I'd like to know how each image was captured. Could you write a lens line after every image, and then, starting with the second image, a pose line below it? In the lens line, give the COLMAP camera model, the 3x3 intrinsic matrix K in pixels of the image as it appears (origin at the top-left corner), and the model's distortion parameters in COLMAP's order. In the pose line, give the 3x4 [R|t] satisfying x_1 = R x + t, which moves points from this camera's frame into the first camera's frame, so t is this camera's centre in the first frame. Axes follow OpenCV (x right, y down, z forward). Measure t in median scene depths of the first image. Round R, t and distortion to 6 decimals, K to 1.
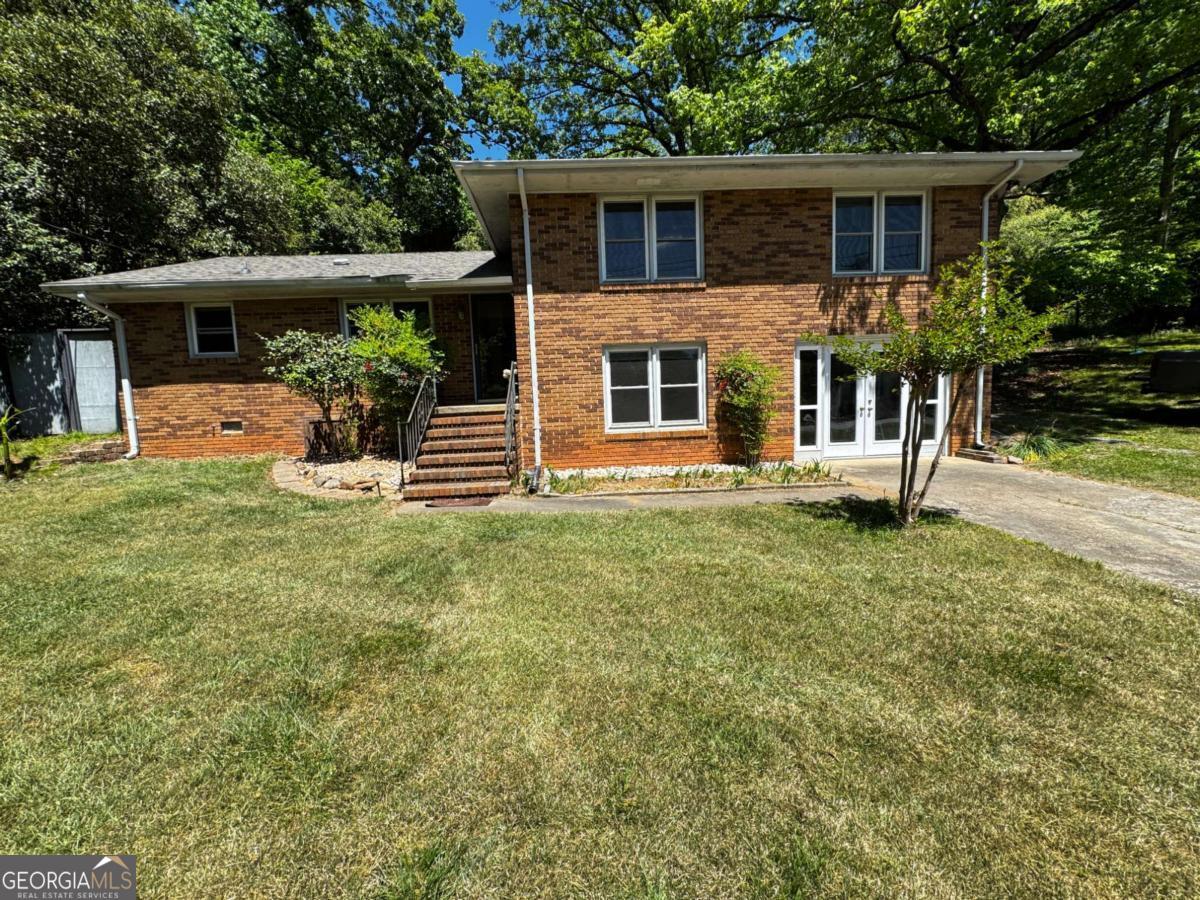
lens RADIAL K [[478.4, 0, 597.8], [0, 478.4, 449.6], [0, 0, 1]] dist [-0.004149, 0.001093]
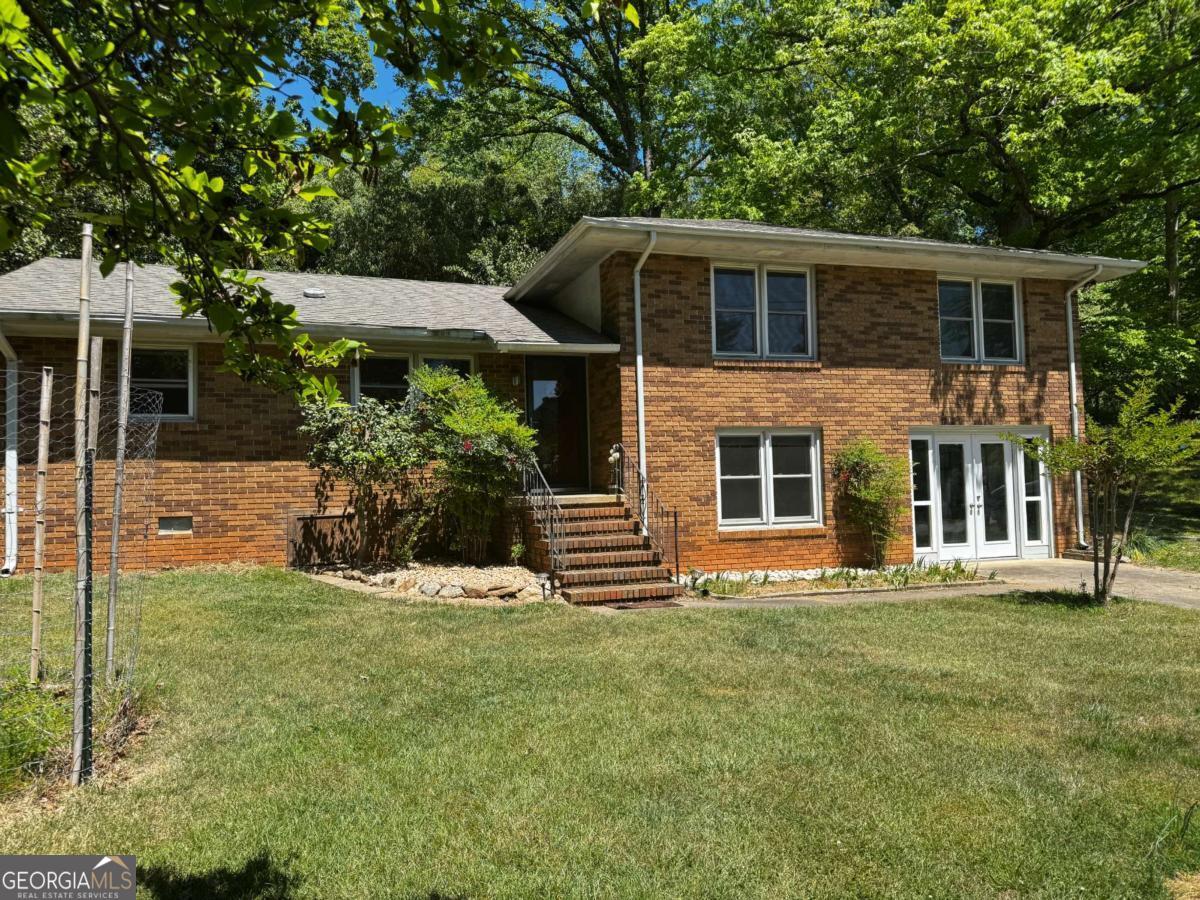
lens RADIAL K [[840.9, 0, 601.6], [0, 840.9, 462.3], [0, 0, 1]] dist [0.071842, -0.083013]
pose [[0.960172, 0.022988, 0.278464, -0.581387], [0.017381, 0.989766, -0.141638, 0.050320], [-0.278870, 0.140836, 0.949946, -0.348822]]
